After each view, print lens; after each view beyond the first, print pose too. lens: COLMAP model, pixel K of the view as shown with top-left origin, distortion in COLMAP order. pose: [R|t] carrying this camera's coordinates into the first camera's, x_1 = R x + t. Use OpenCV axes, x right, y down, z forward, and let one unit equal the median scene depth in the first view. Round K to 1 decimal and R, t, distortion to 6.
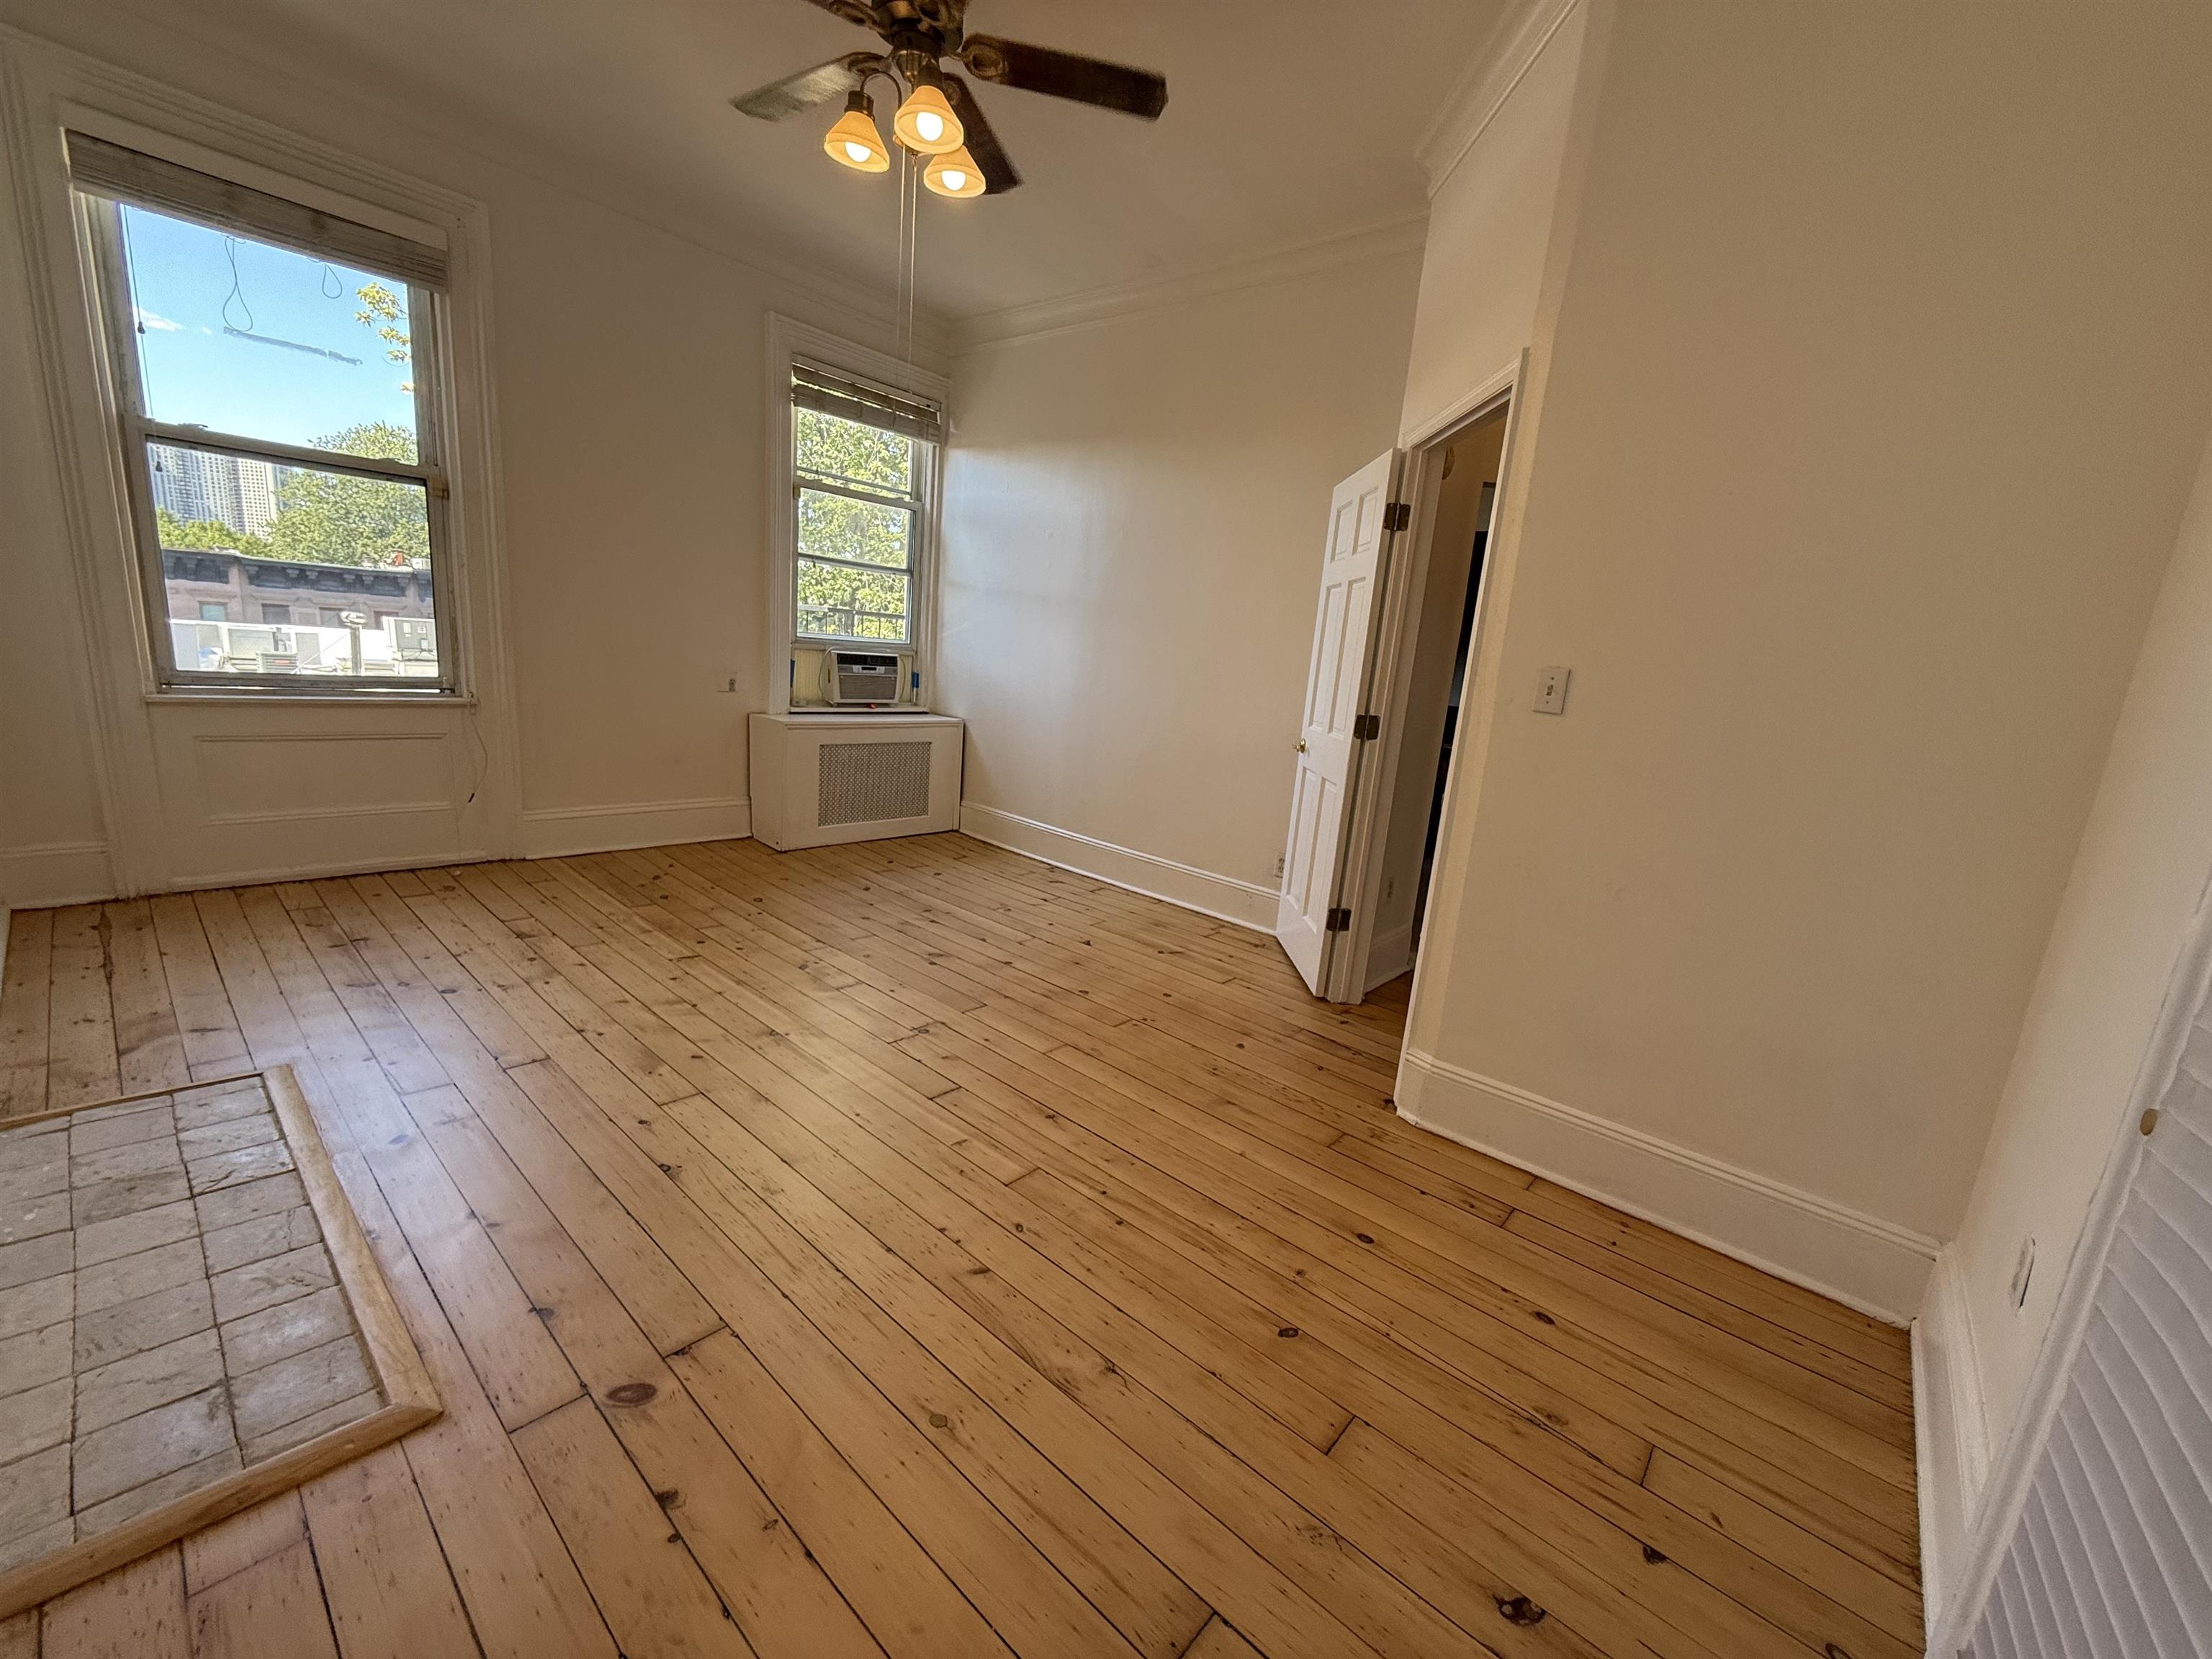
lens RADIAL K [[875.7, 0, 1113.8], [0, 875.7, 832.8], [0, 0, 1]] dist [-0.000741, -0.000077]
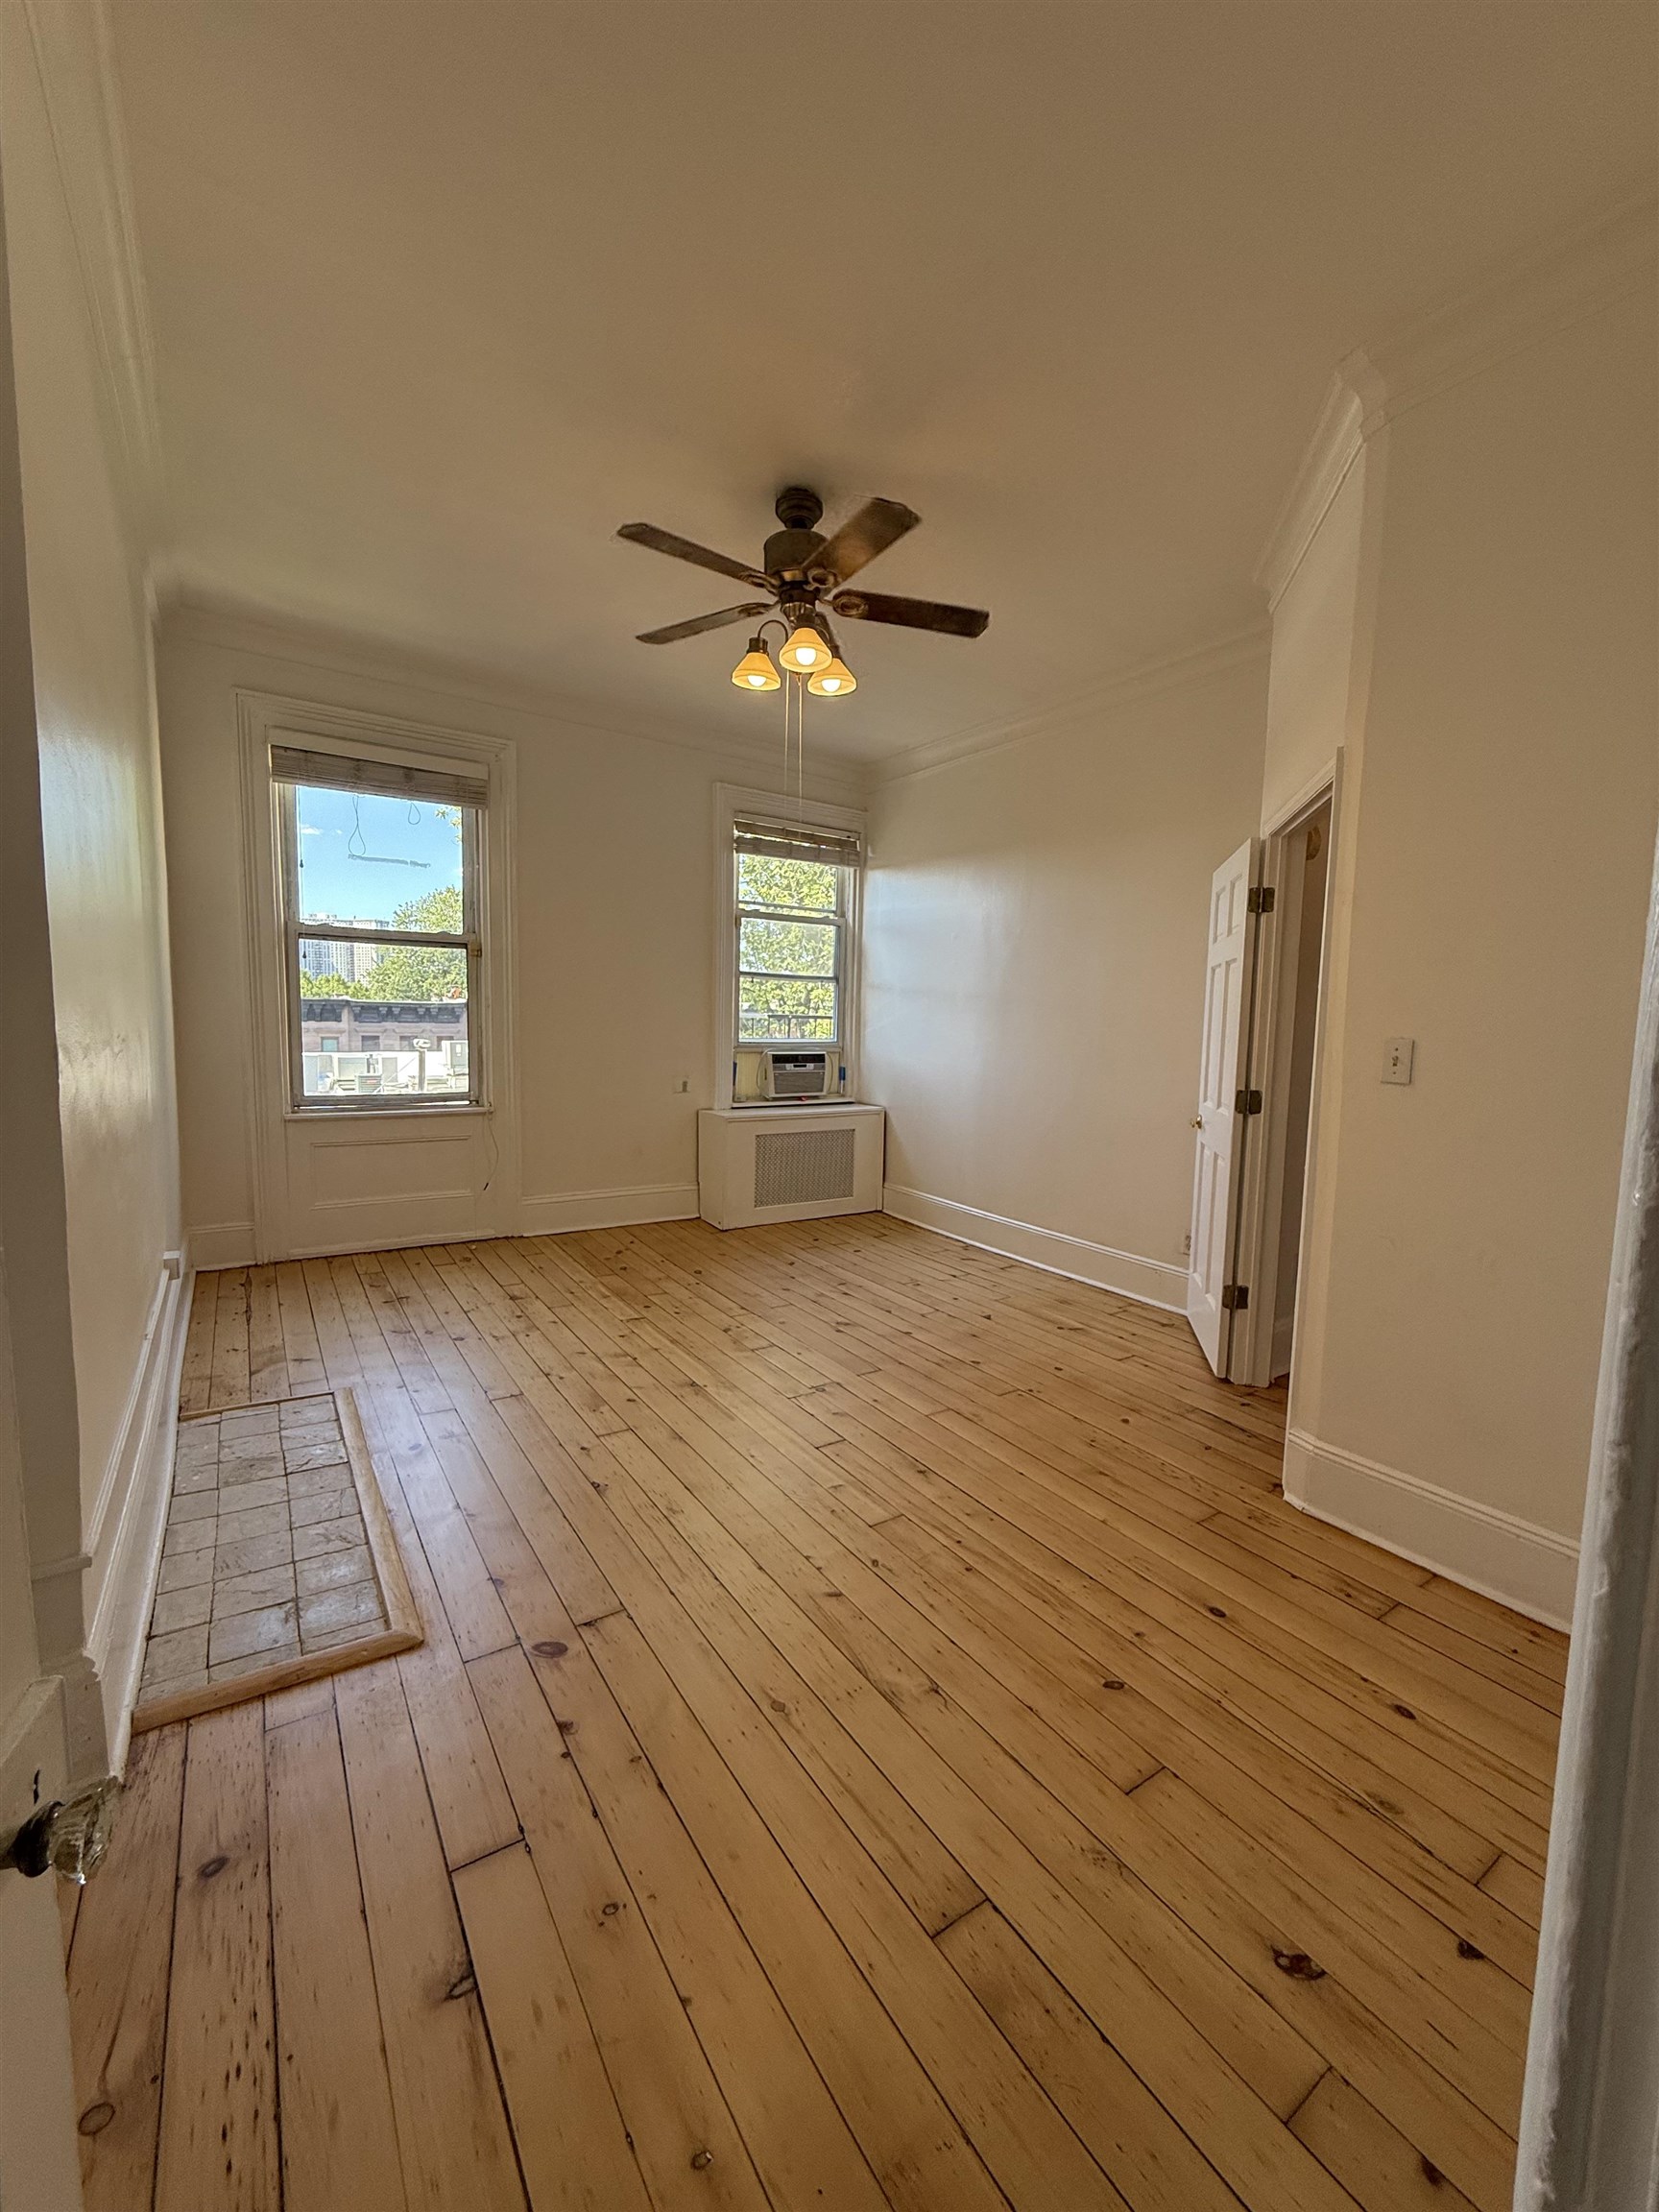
lens RADIAL K [[875.7, 0, 834.3], [0, 875.7, 1100.9], [0, 0, 1]] dist [-0.000741, -0.000077]
pose [[0.963639, -0.040849, -0.264067, 0.122975], [0.005925, 0.991269, -0.131722, 0.010286], [0.267142, 0.125368, 0.955467, -0.118011]]
